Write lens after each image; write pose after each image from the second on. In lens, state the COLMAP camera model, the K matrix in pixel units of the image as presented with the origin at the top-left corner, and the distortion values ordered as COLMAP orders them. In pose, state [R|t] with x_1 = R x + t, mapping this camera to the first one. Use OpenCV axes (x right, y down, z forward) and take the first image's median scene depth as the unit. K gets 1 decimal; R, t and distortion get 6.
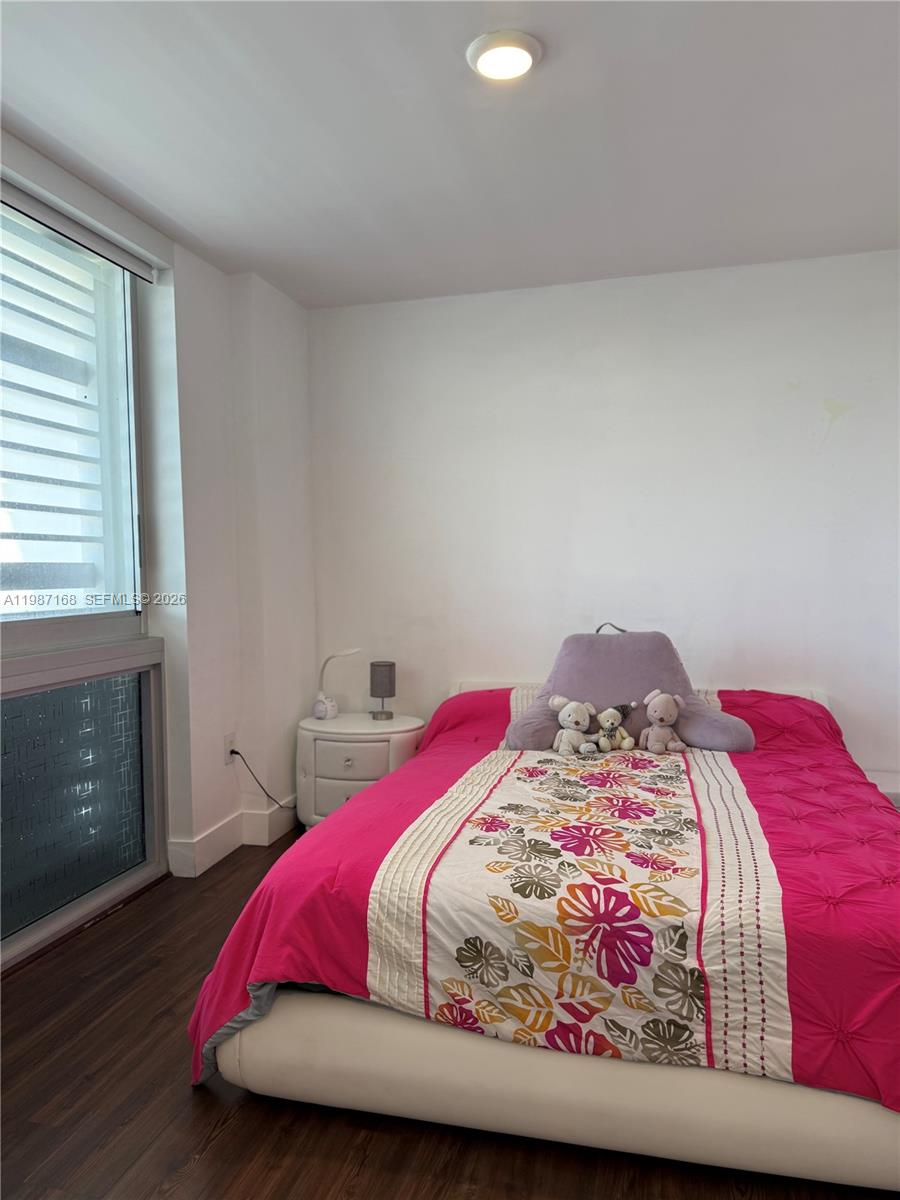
lens RADIAL K [[838.7, 0, 438.5], [0, 838.7, 608.1], [0, 0, 1]] dist [0.050628, -0.075008]
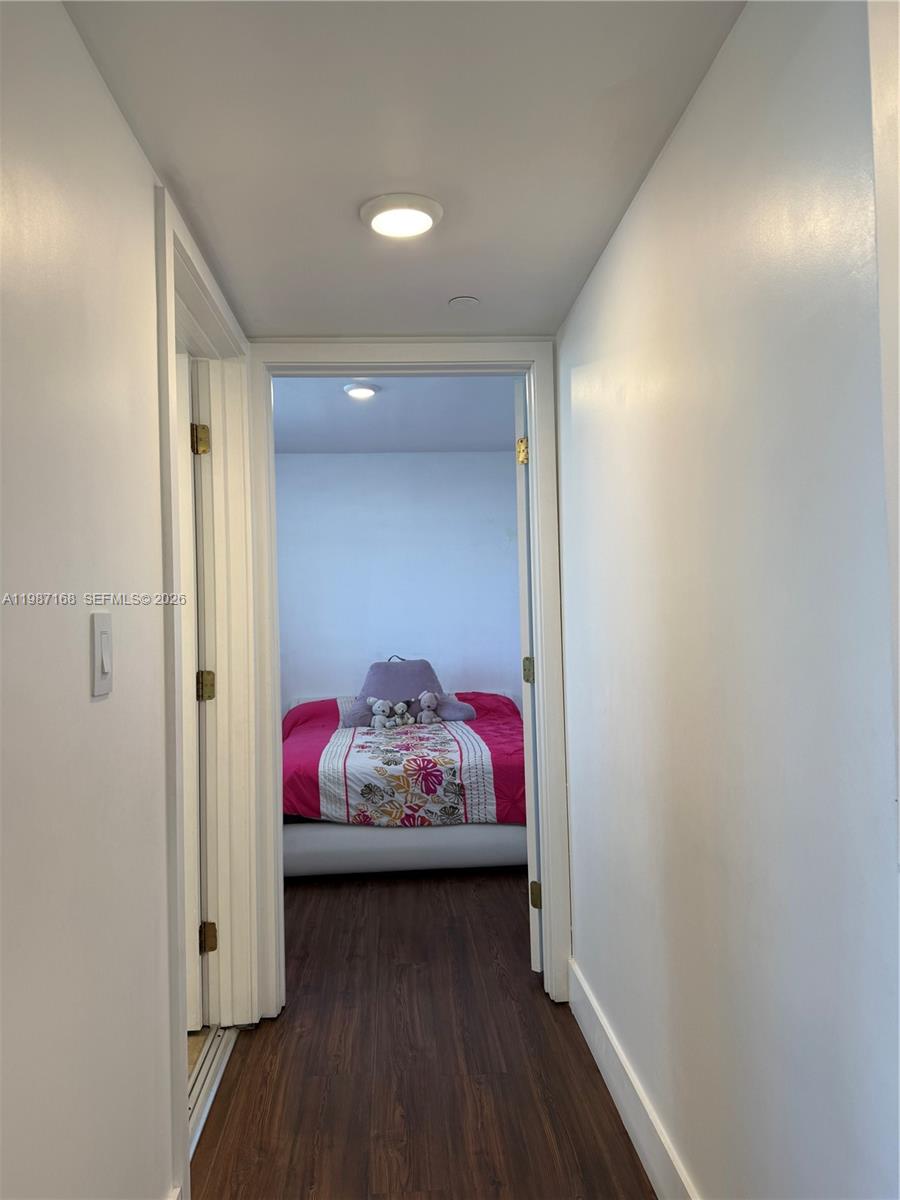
lens RADIAL K [[838.7, 0, 448.4], [0, 838.7, 597.8], [0, 0, 1]] dist [0.050628, -0.075008]
pose [[0.942502, -0.000642, 0.334201, -0.518092], [0.027276, 0.996810, -0.075009, 0.059997], [-0.333087, 0.079812, 0.939512, -1.271055]]
